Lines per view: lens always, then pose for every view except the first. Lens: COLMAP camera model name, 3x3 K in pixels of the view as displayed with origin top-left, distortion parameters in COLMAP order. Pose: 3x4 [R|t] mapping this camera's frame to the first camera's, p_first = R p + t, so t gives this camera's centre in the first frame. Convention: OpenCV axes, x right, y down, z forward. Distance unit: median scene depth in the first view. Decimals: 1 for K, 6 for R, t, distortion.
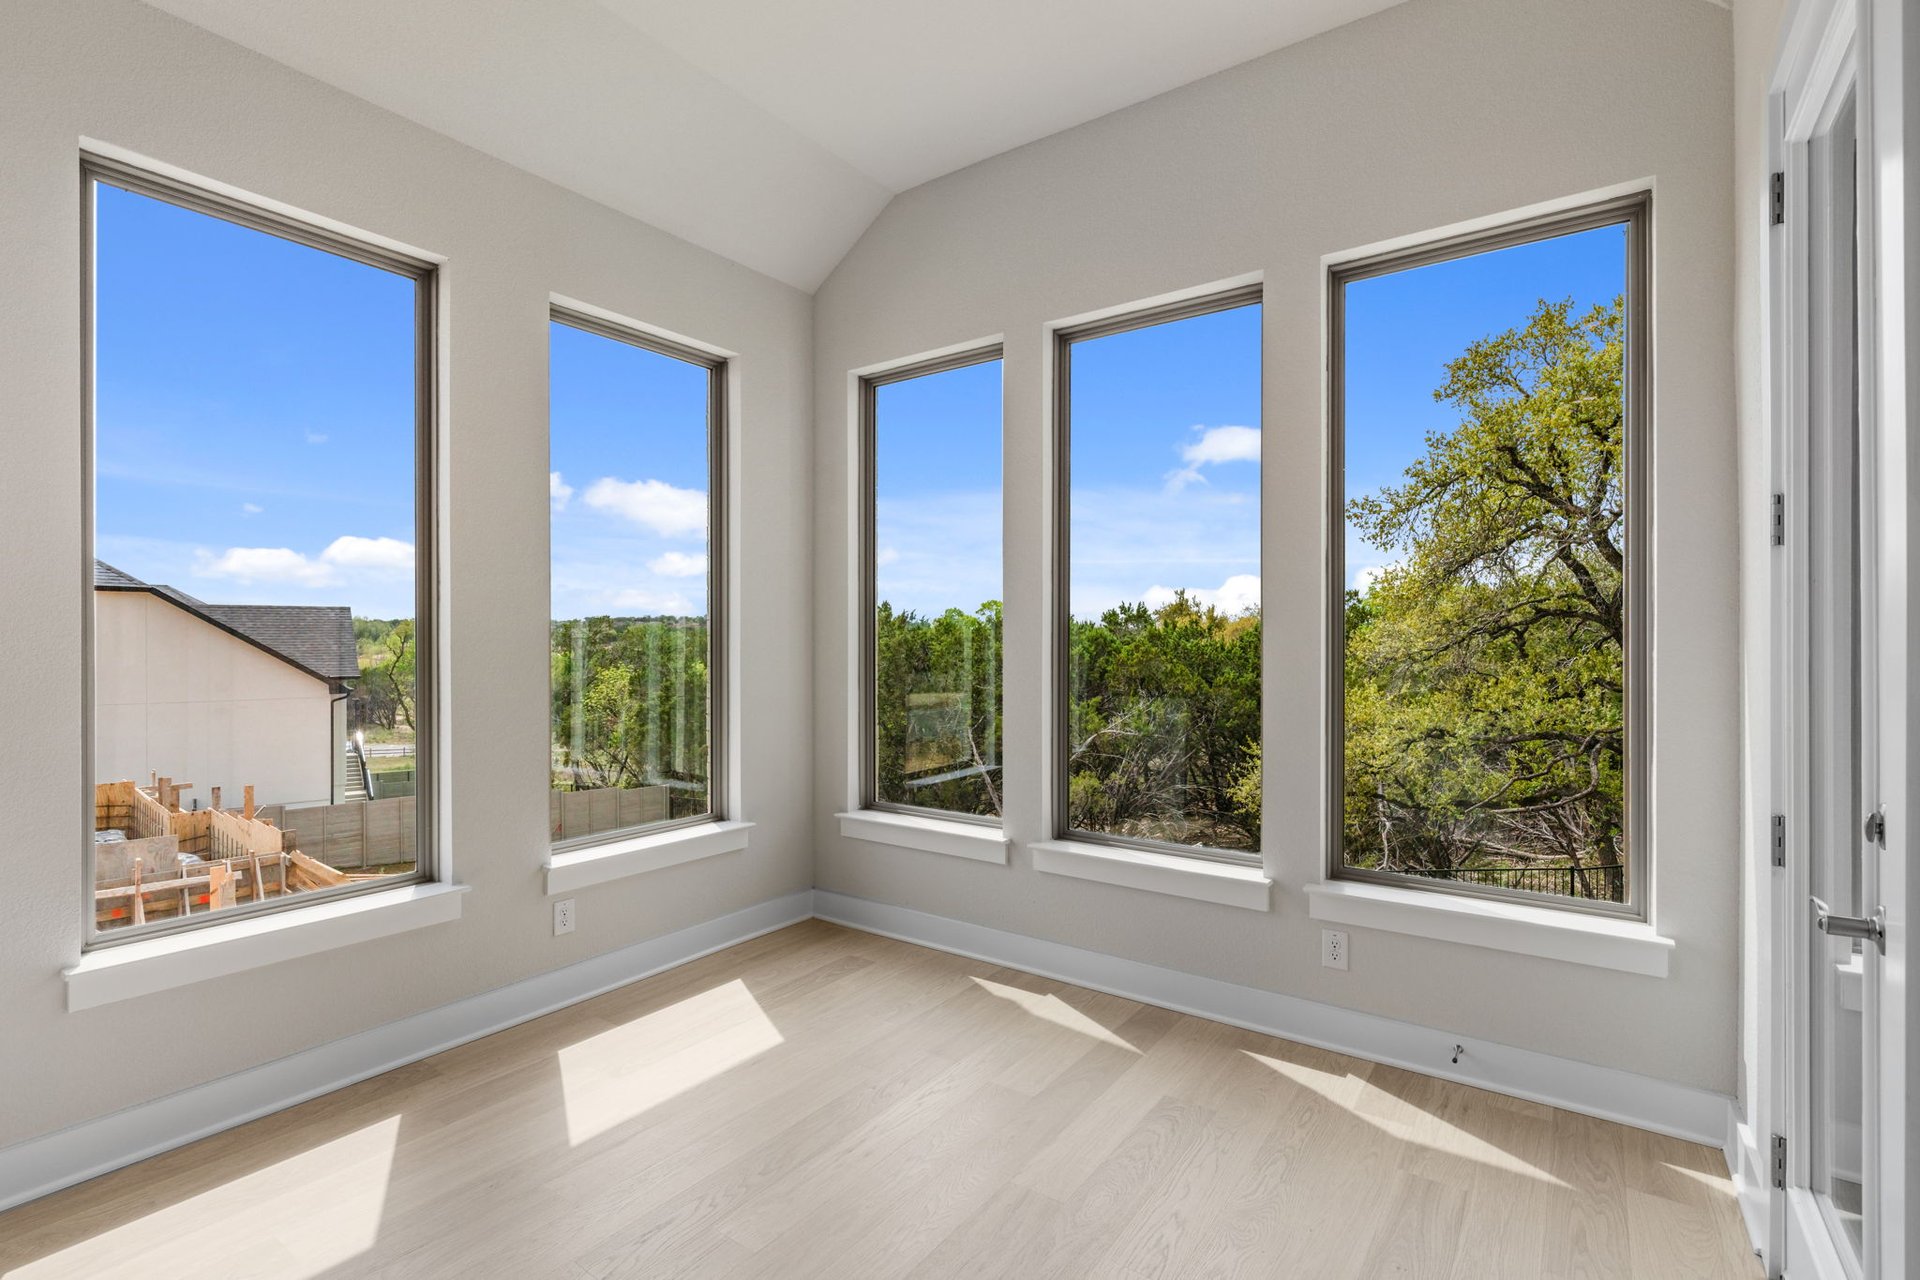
lens RADIAL K [[879.0, 0, 963.1], [0, 879.0, 633.8], [0, 0, 1]] dist [-0.002618, 0.001544]
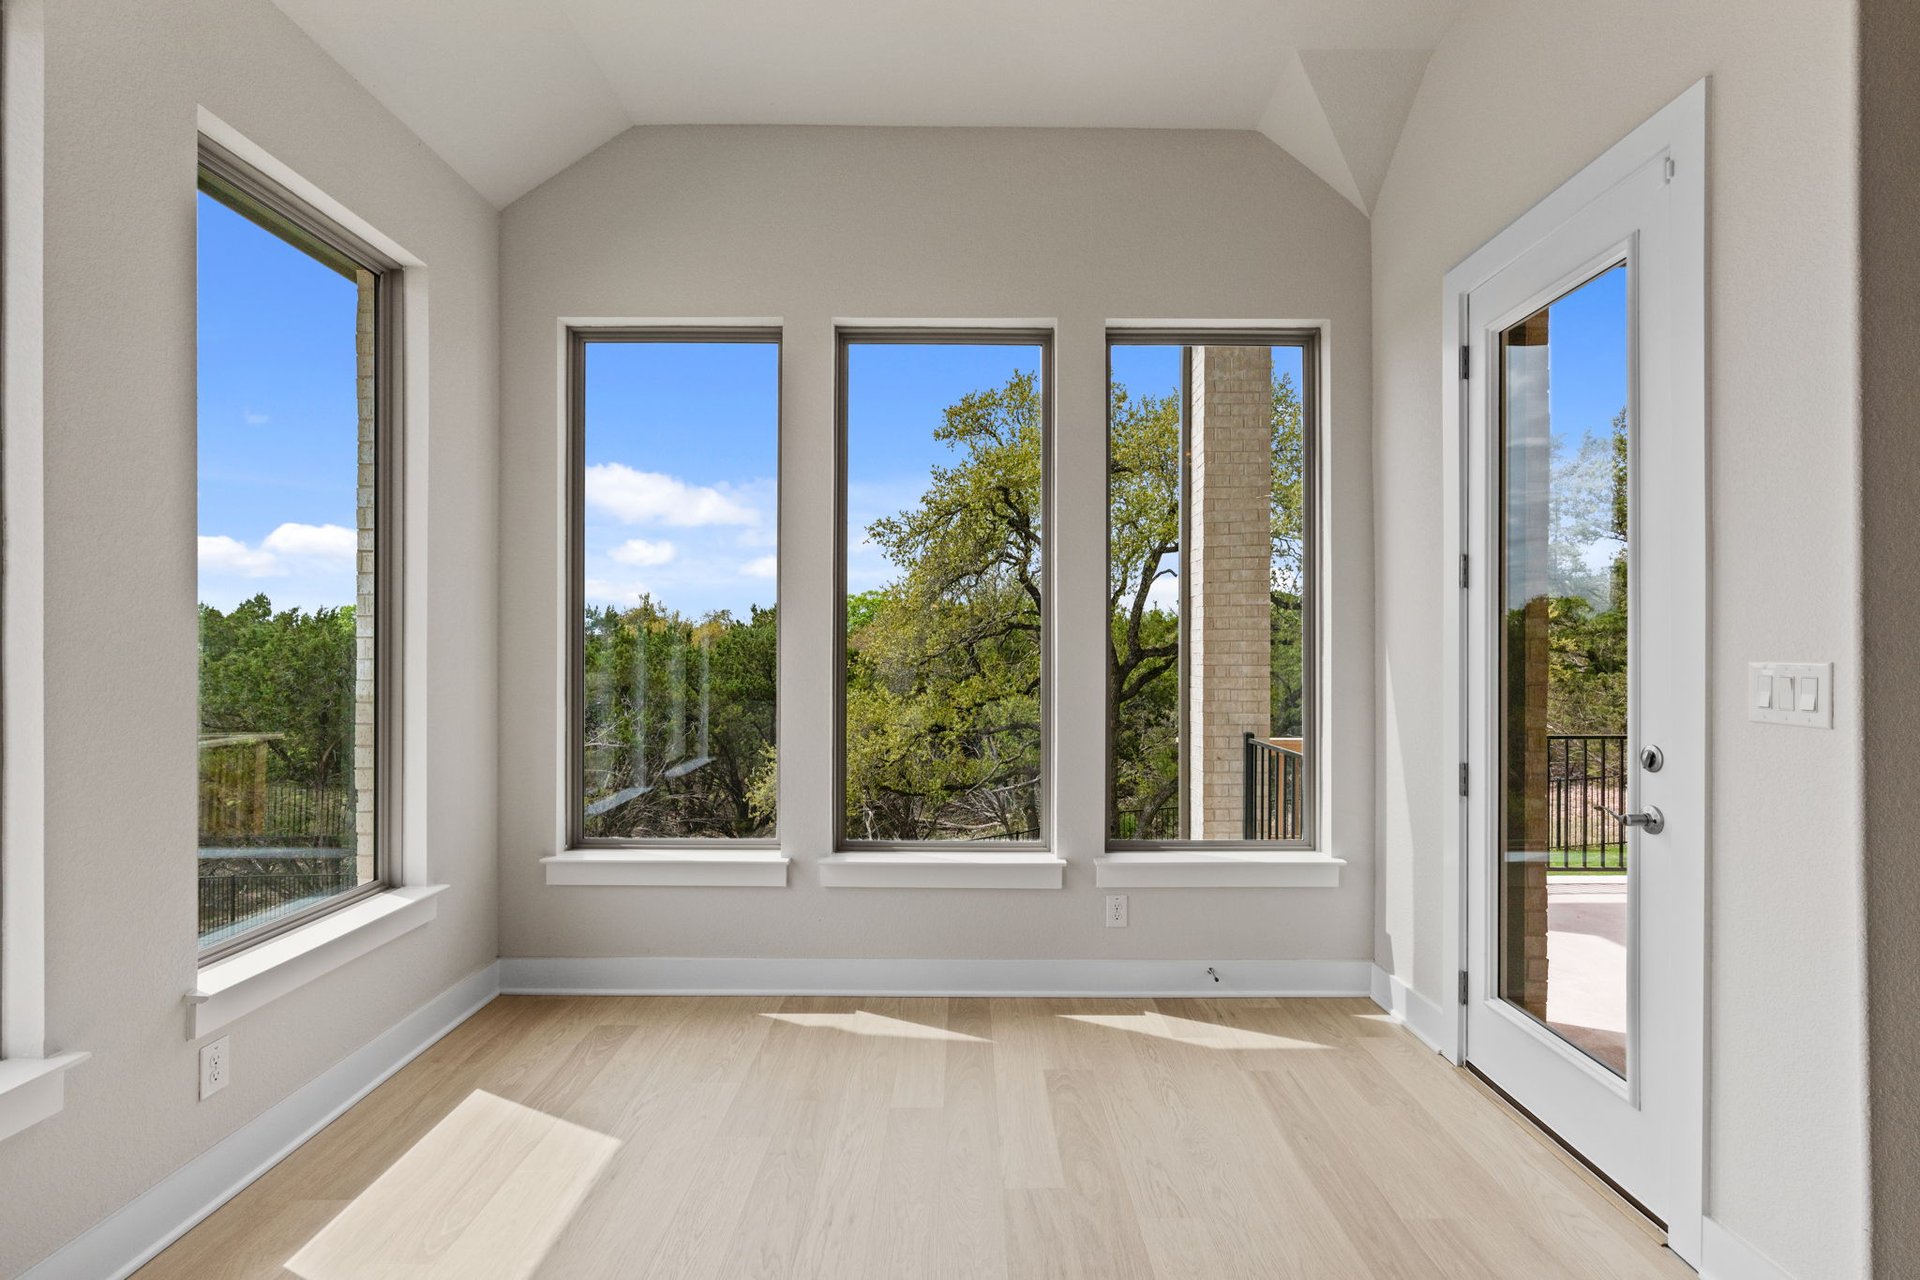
lens RADIAL K [[880.0, 0, 960.0], [0, 880.0, 640.0], [0, 0, 1]] dist [-0.005306, 0.001031]
pose [[0.813580, 0.008193, 0.581395, -0.340895], [-0.008313, 0.999962, -0.002459, 0.001057], [-0.581393, -0.002832, 0.813618, 0.129870]]
